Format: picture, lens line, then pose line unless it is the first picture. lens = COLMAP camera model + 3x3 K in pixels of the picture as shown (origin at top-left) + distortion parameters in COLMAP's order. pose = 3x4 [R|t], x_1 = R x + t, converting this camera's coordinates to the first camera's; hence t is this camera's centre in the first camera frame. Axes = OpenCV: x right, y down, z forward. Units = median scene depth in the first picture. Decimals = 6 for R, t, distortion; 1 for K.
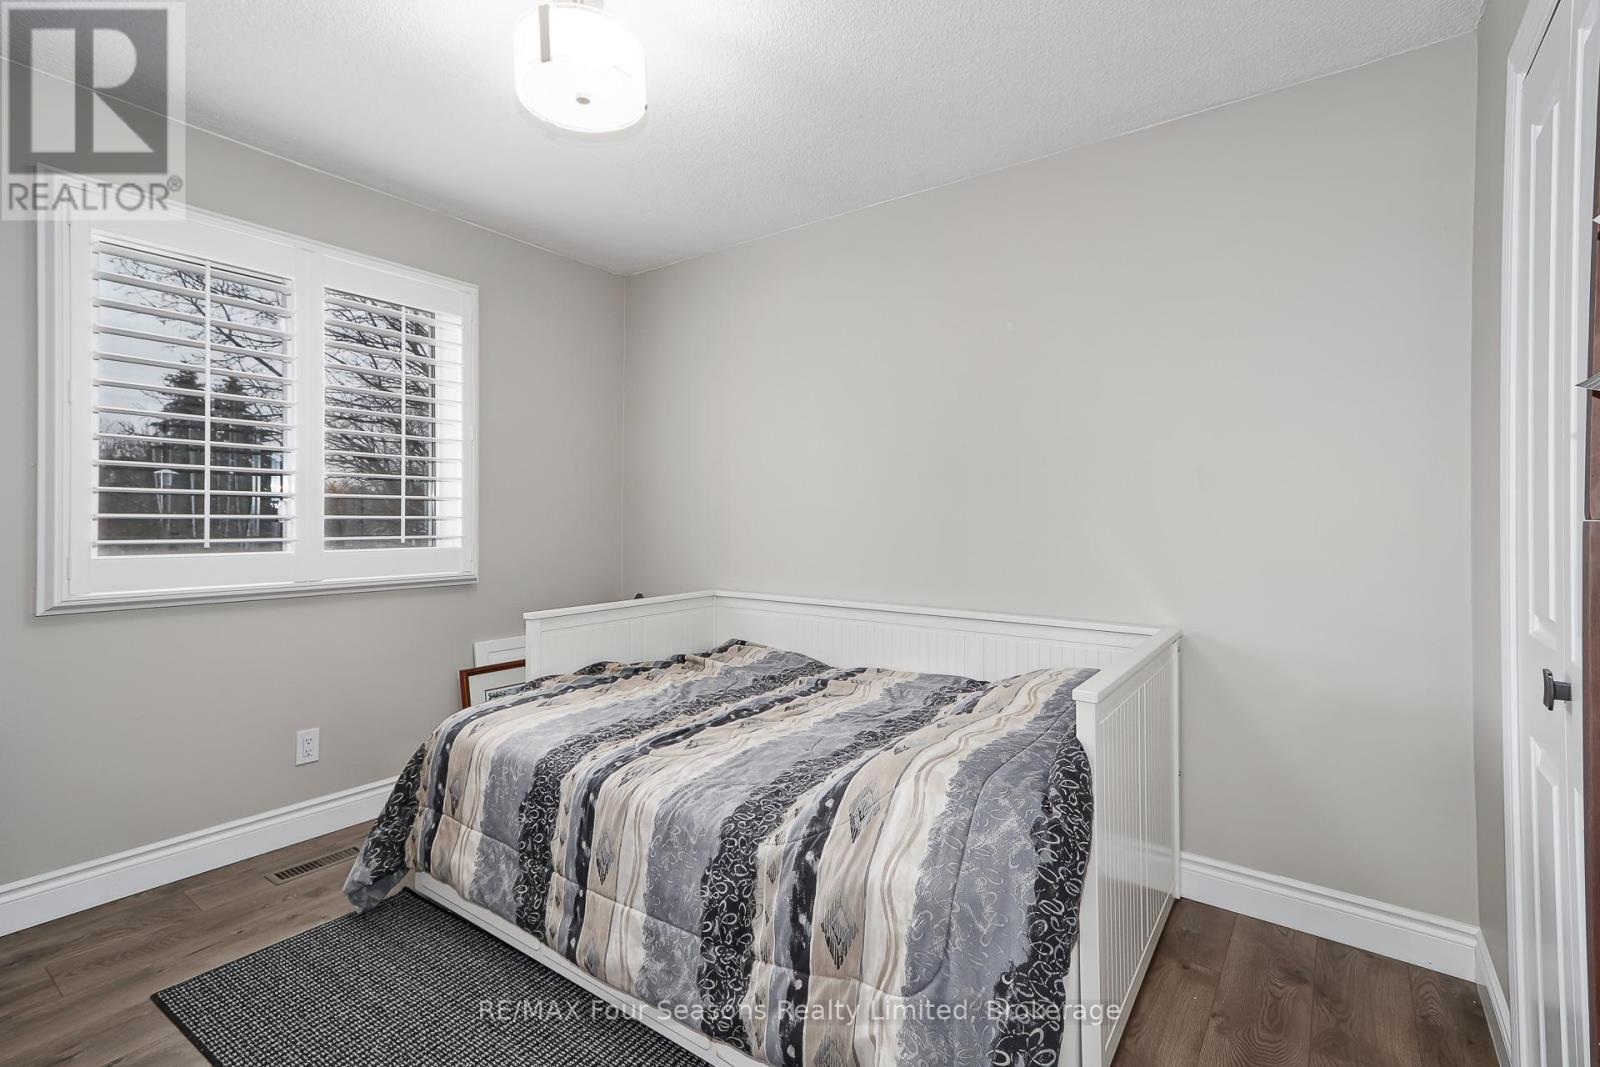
lens RADIAL K [[751.4, 0, 796.2], [0, 751.4, 516.4], [0, 0, 1]] dist [0.025032, 0.001102]
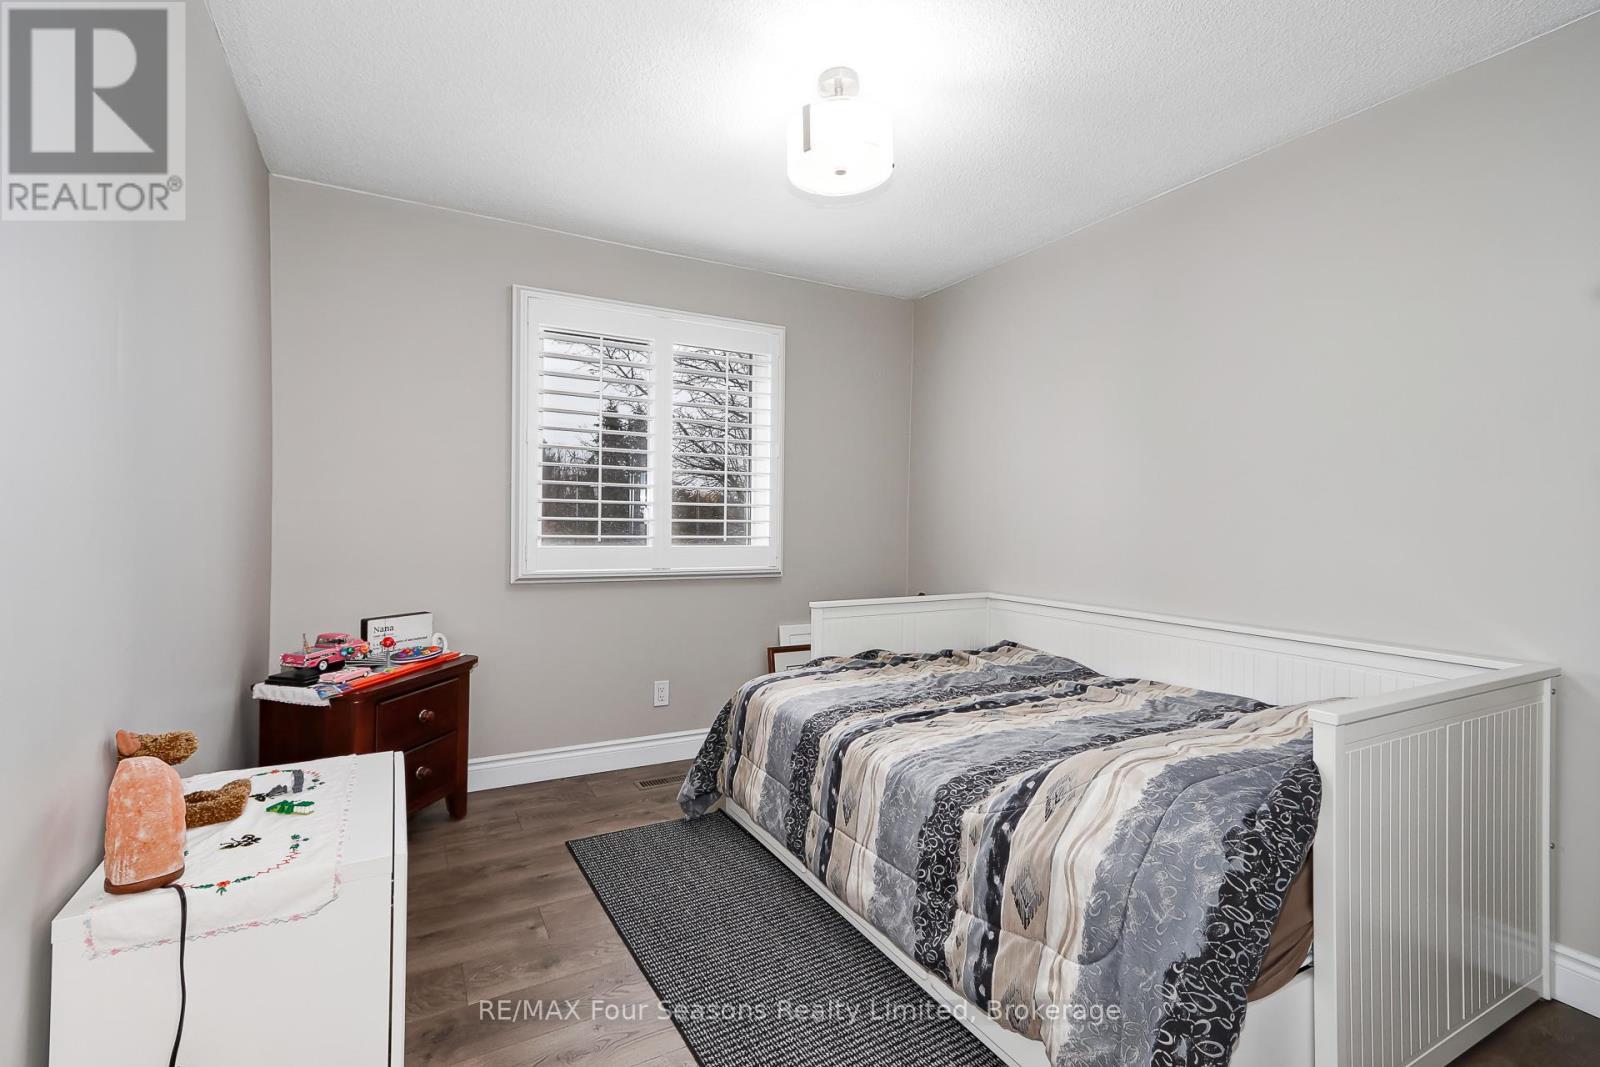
lens RADIAL K [[692.5, 0, 751.9], [0, 692.5, 529.0], [0, 0, 1]] dist [0.018574, 0.000180]
pose [[0.900122, 0.011562, -0.435484, 0.100856], [-0.006784, 0.999899, 0.012524, 0.000656], [0.435585, -0.008319, 0.900109, -0.068277]]
